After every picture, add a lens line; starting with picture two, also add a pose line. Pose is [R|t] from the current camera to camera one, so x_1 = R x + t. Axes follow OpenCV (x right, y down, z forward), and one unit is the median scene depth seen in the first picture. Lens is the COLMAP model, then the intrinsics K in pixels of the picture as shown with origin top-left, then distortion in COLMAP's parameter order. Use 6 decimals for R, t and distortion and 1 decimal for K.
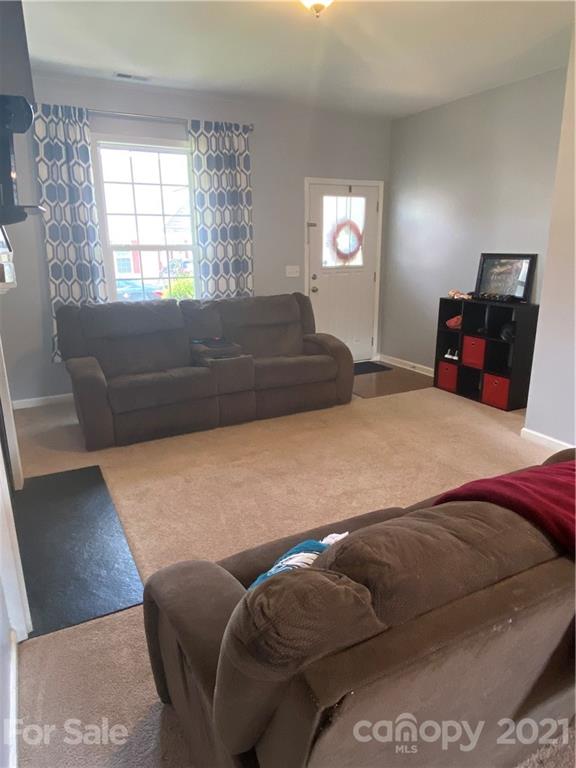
lens RADIAL K [[494.9, 0, 288.0], [0, 494.9, 384.0], [0, 0, 1]] dist [0.061909, -0.109381]
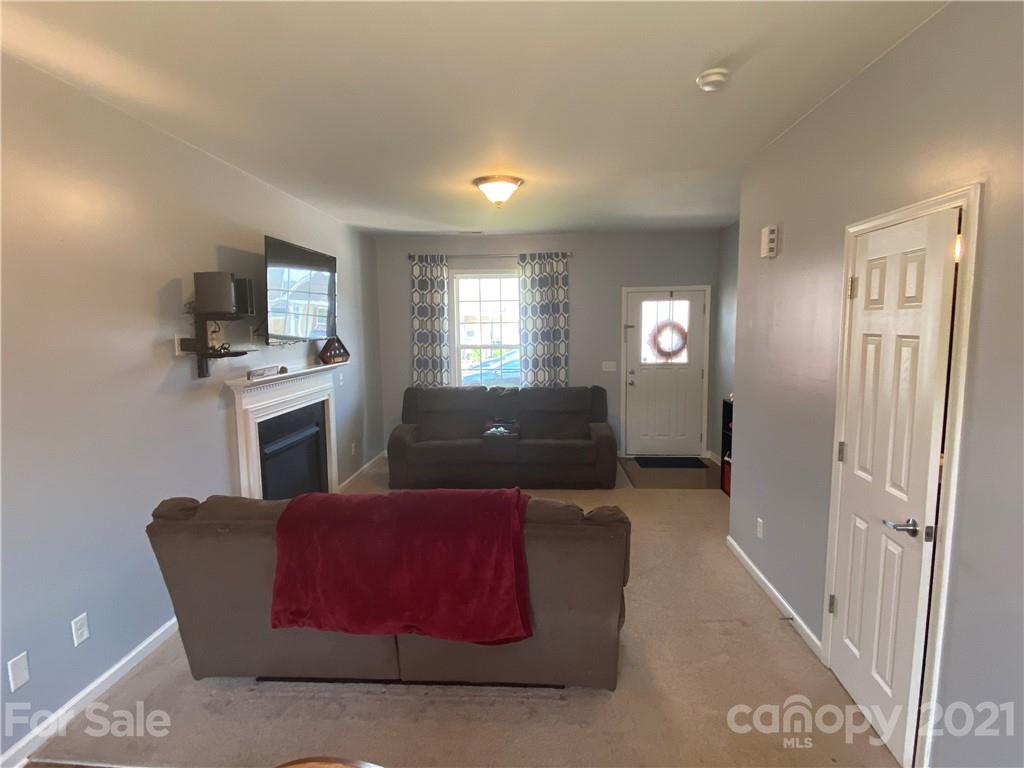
lens RADIAL K [[522.3, 0, 512.0], [0, 522.3, 384.0], [0, 0, 1]] dist [-0.003294, -0.001197]
pose [[0.852279, 0.052666, -0.520430, 0.492614], [-0.133879, 0.983743, -0.119695, -0.019472], [0.505665, 0.171689, 0.845474, -0.115706]]
